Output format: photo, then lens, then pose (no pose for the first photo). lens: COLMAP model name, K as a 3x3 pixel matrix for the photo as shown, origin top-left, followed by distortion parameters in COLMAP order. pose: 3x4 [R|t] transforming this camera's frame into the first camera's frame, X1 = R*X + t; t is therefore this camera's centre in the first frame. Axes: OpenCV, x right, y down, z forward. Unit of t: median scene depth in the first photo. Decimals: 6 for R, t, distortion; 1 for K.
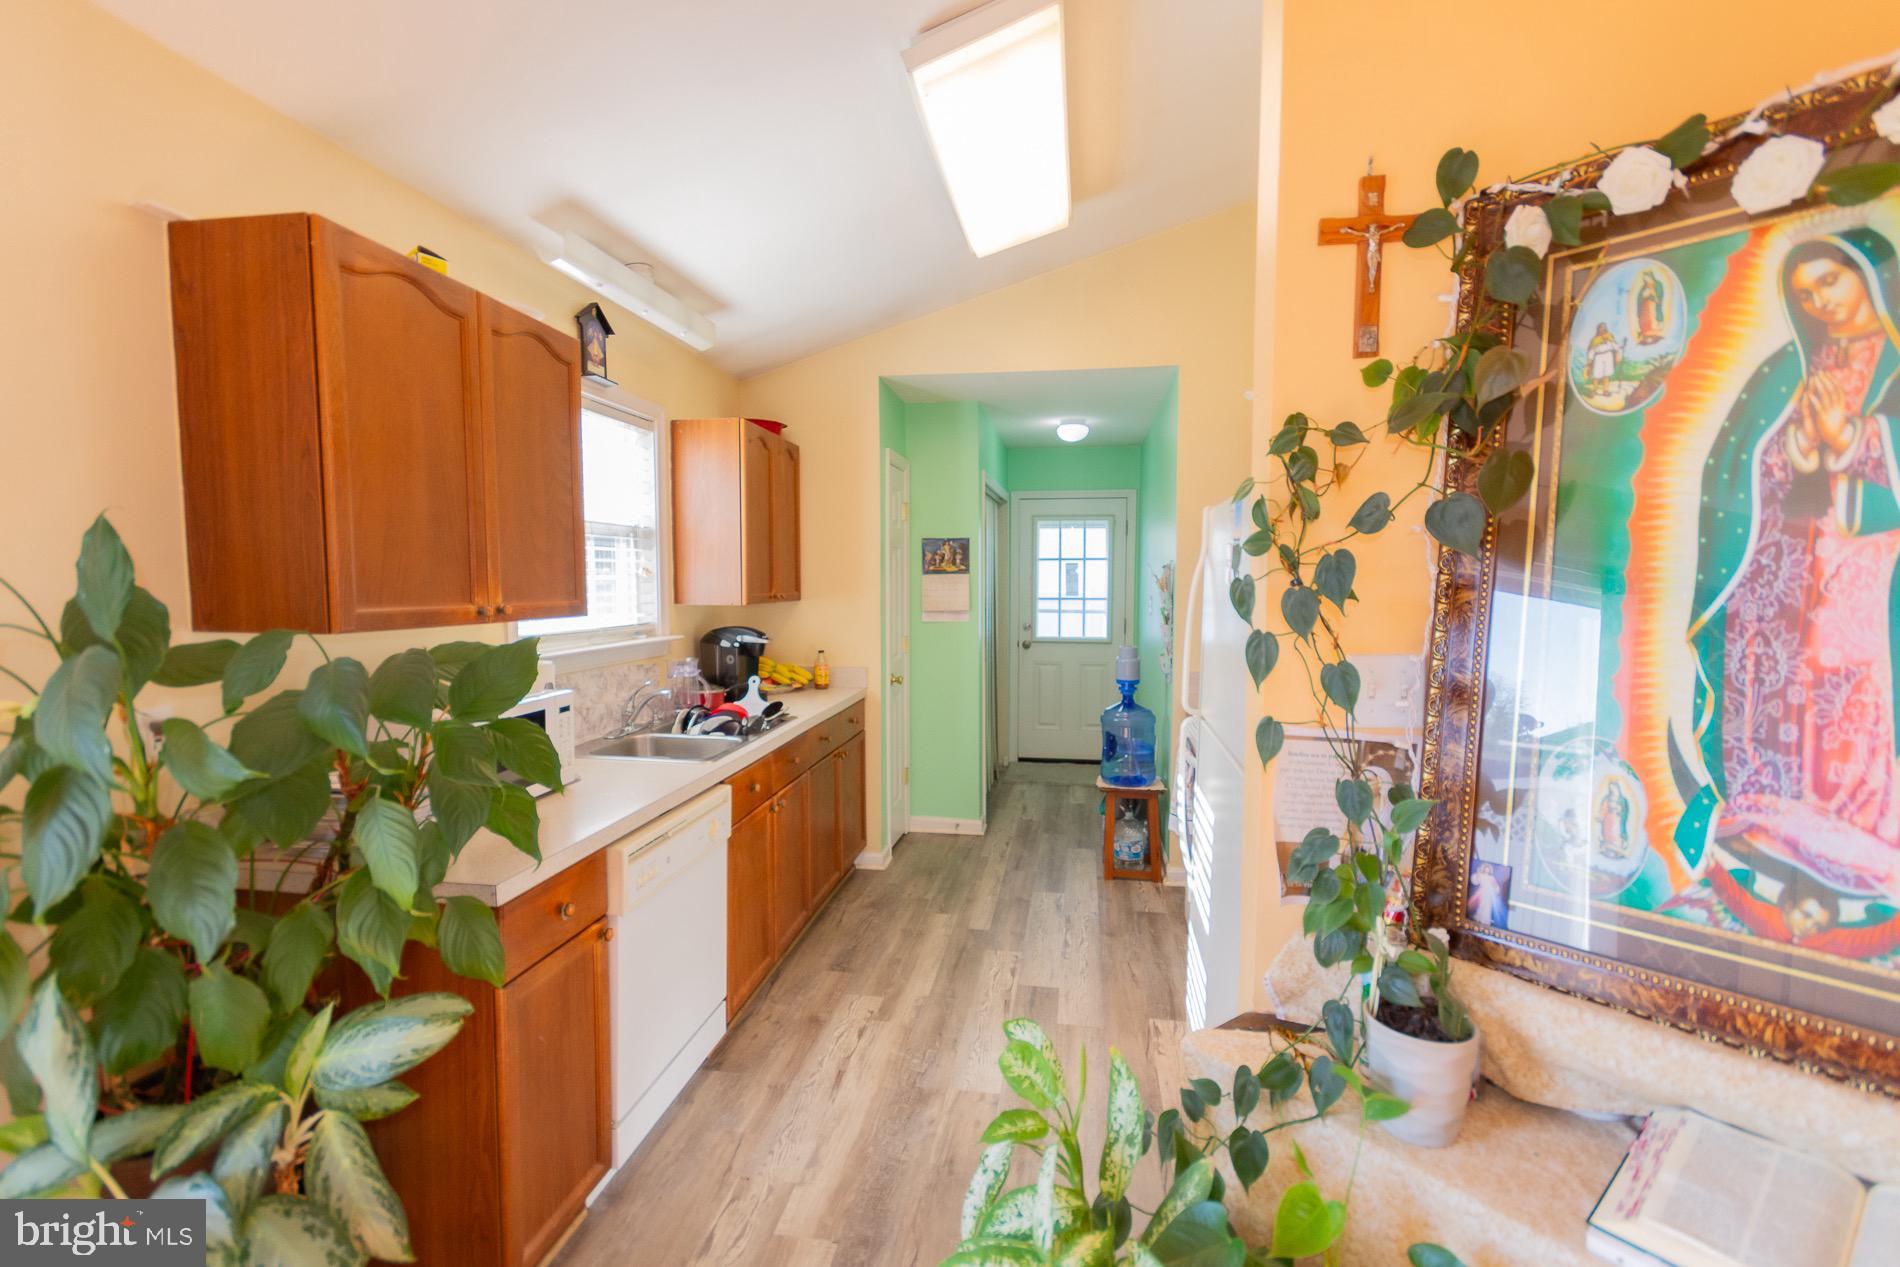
lens RADIAL K [[856.2, 0, 943.0], [0, 856.2, 640.3], [0, 0, 1]] dist [0.004263, -0.001241]
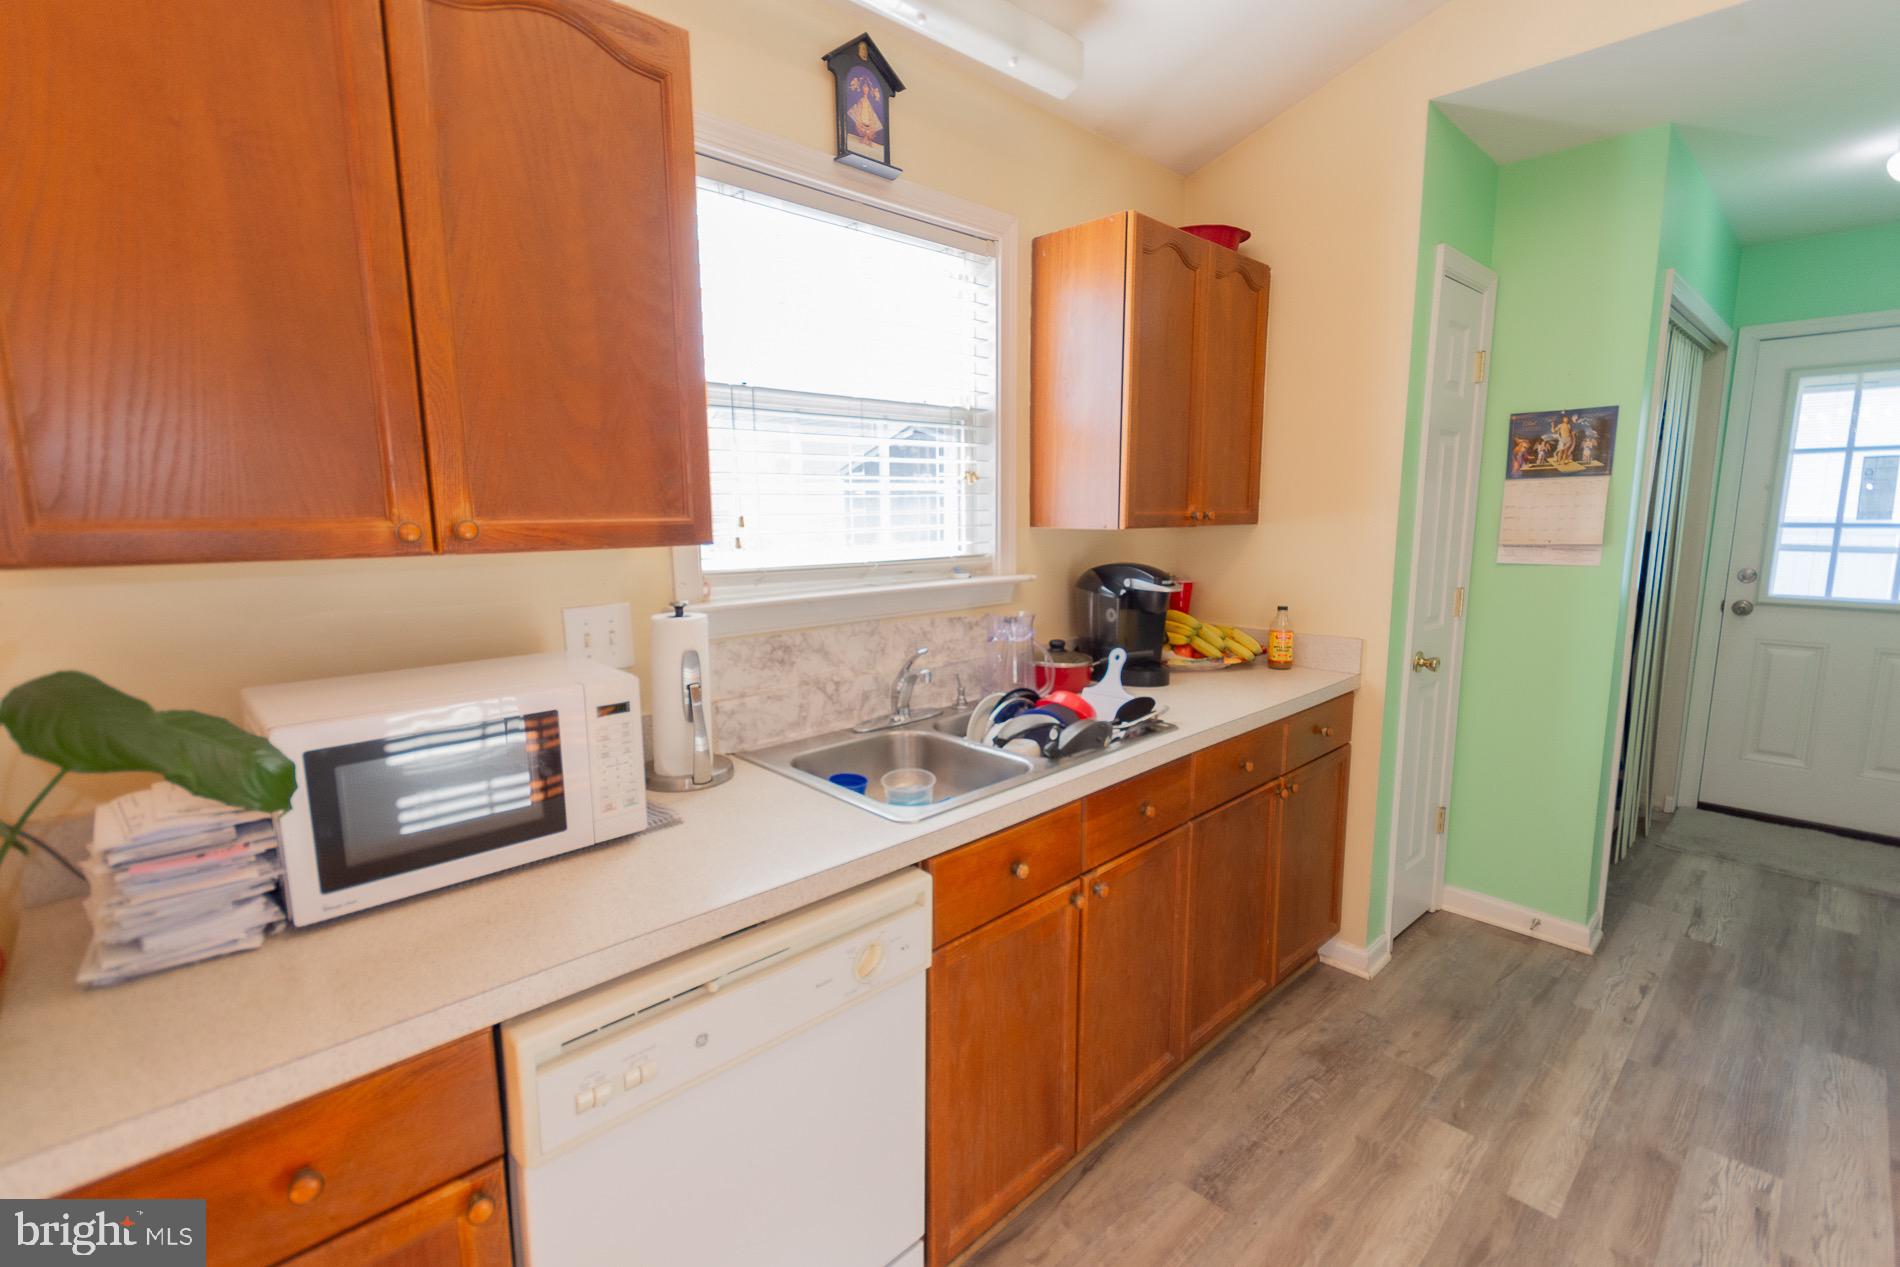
lens RADIAL K [[856.2, 0, 943.0], [0, 856.2, 640.3], [0, 0, 1]] dist [0.004263, -0.001241]
pose [[0.792862, 0.087410, -0.603100, 0.036390], [-0.035846, 0.994635, 0.097032, -0.014556], [0.608346, -0.055315, 0.791742, 0.363803]]
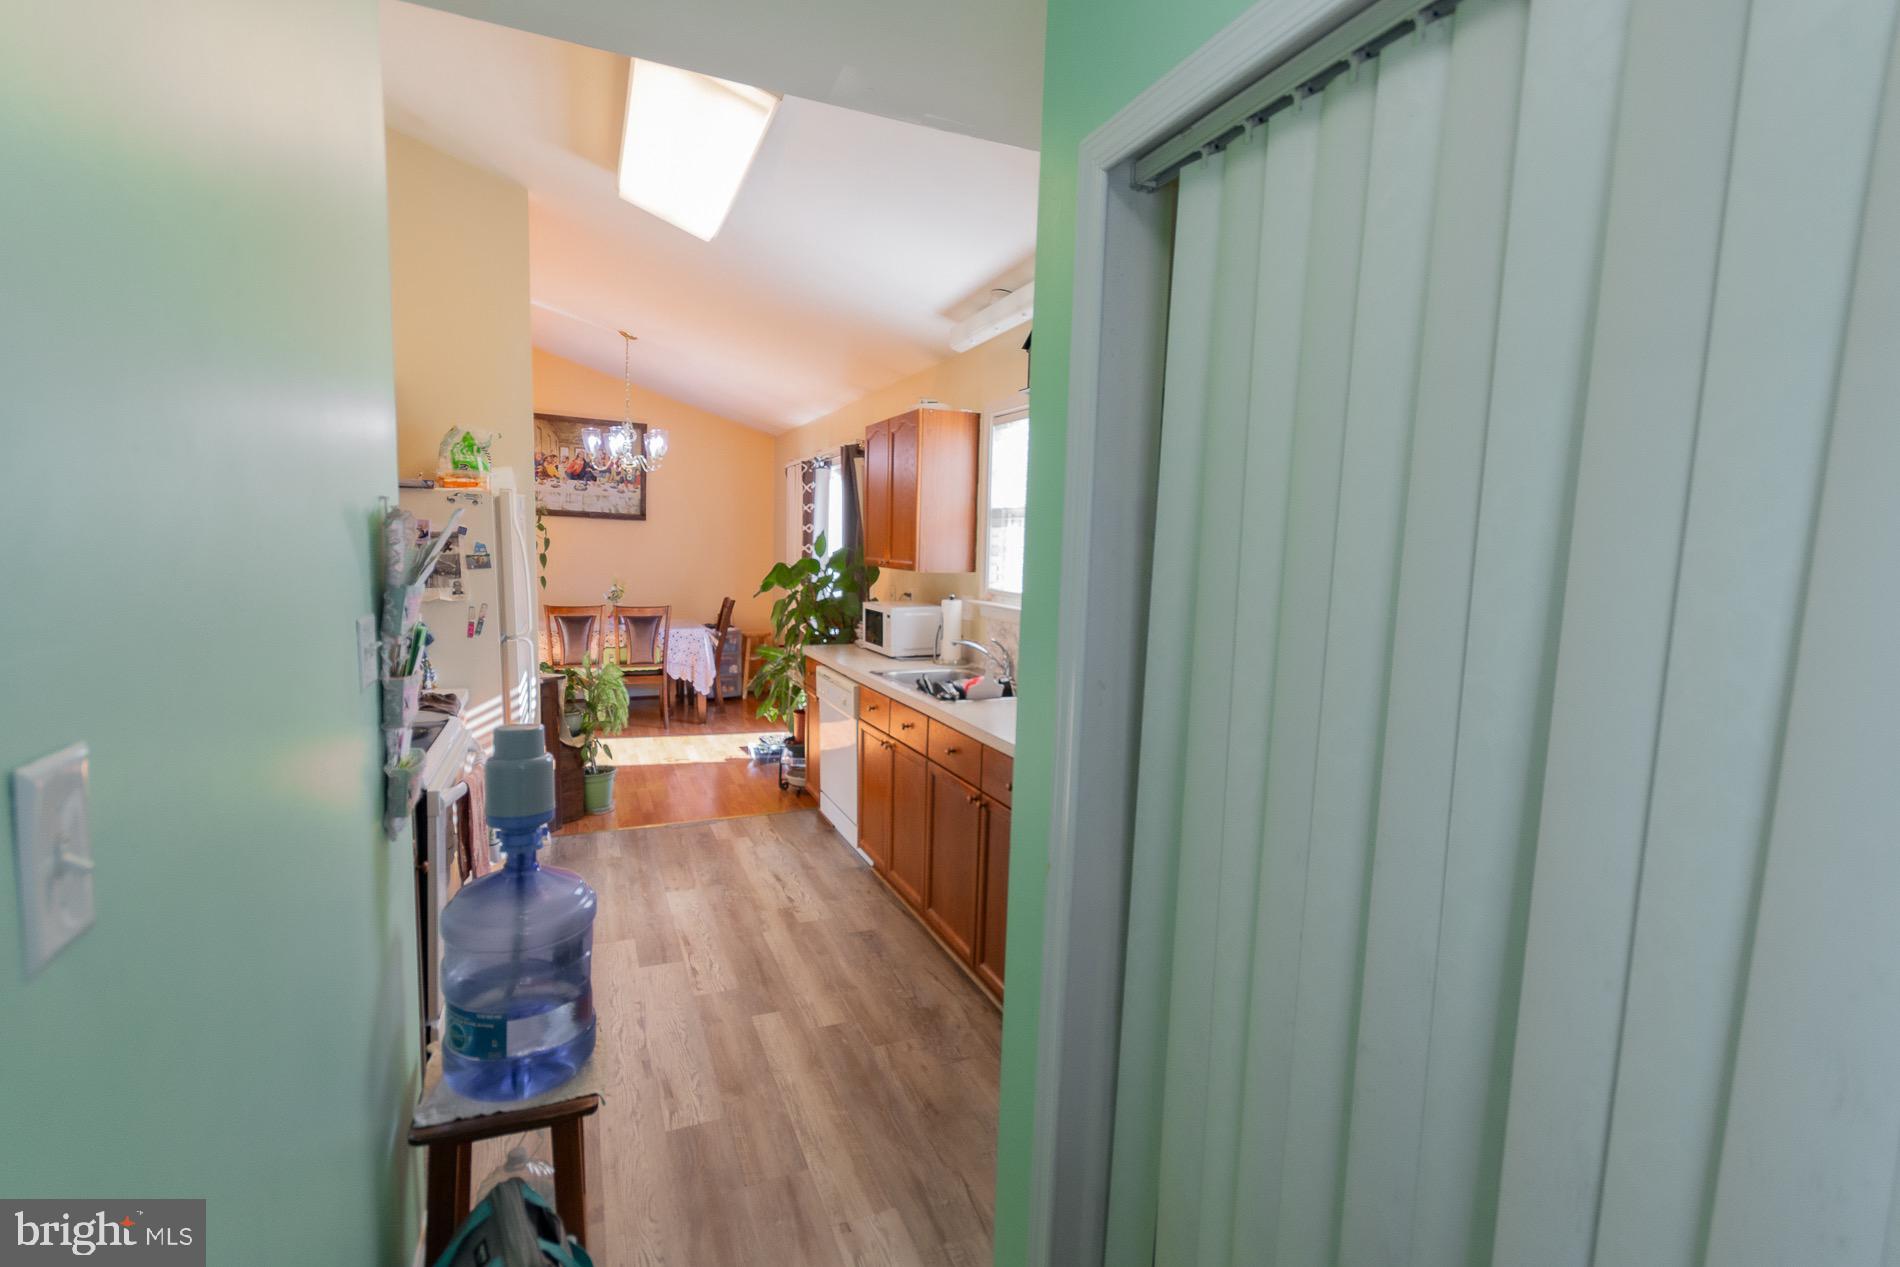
lens RADIAL K [[837.9, 0, 946.2], [0, 837.9, 636.0], [0, 0, 1]] dist [0.003314, 0.000009]
pose [[-0.835089, 0.038170, -0.548788, 0.256154], [-0.068314, 0.982673, 0.172301, -0.110346], [0.545856, 0.181377, -0.818012, 1.382836]]
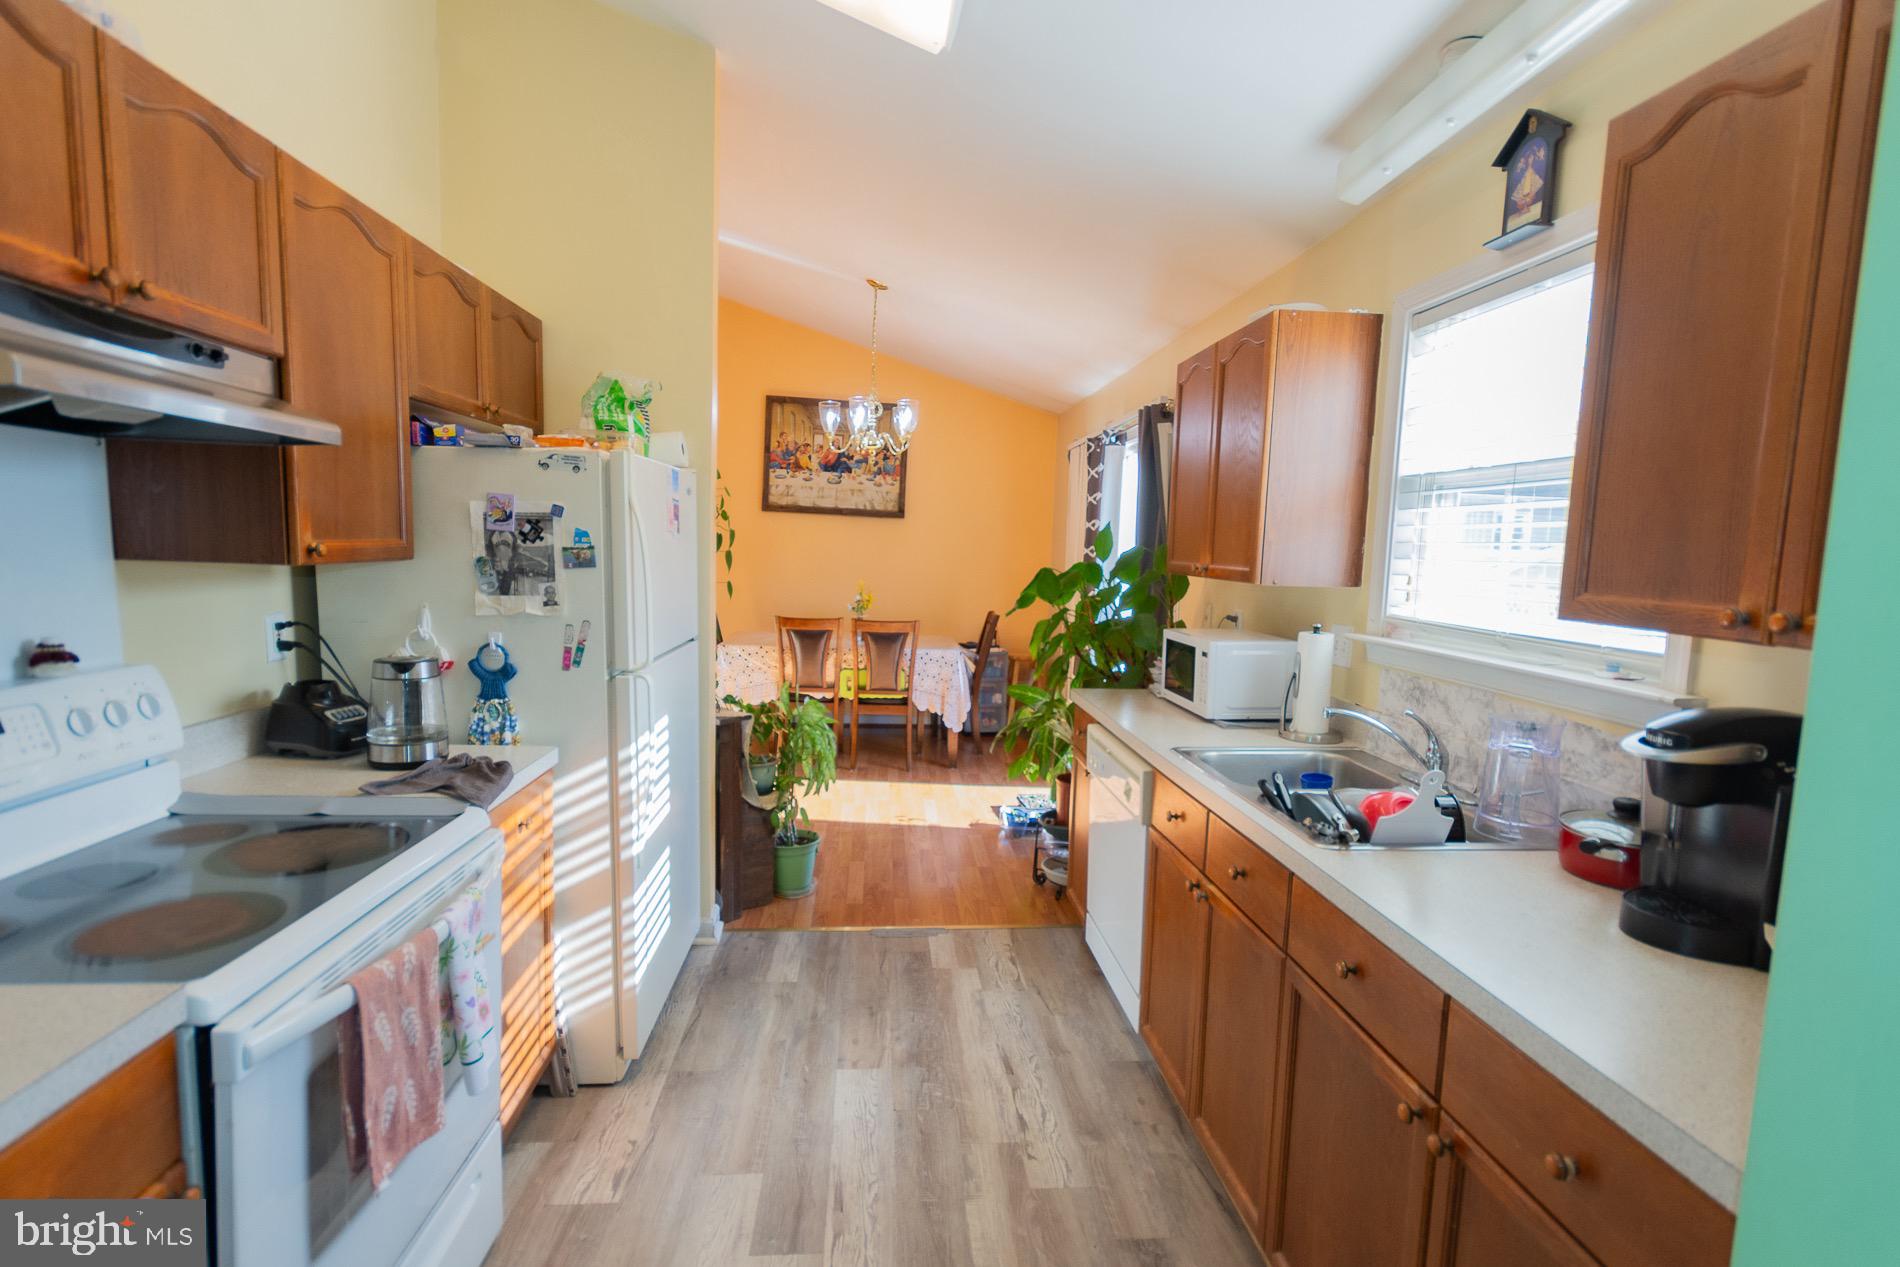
lens RADIAL K [[885.5, 0, 950.0], [0, 885.5, 633.5], [0, 0, 1]] dist [-0.001971, -0.000112]
pose [[-0.968600, -0.005330, -0.248568, 0.113051], [-0.050047, 0.983485, 0.173931, -0.077334], [0.243536, 0.180909, -0.952870, 1.105090]]
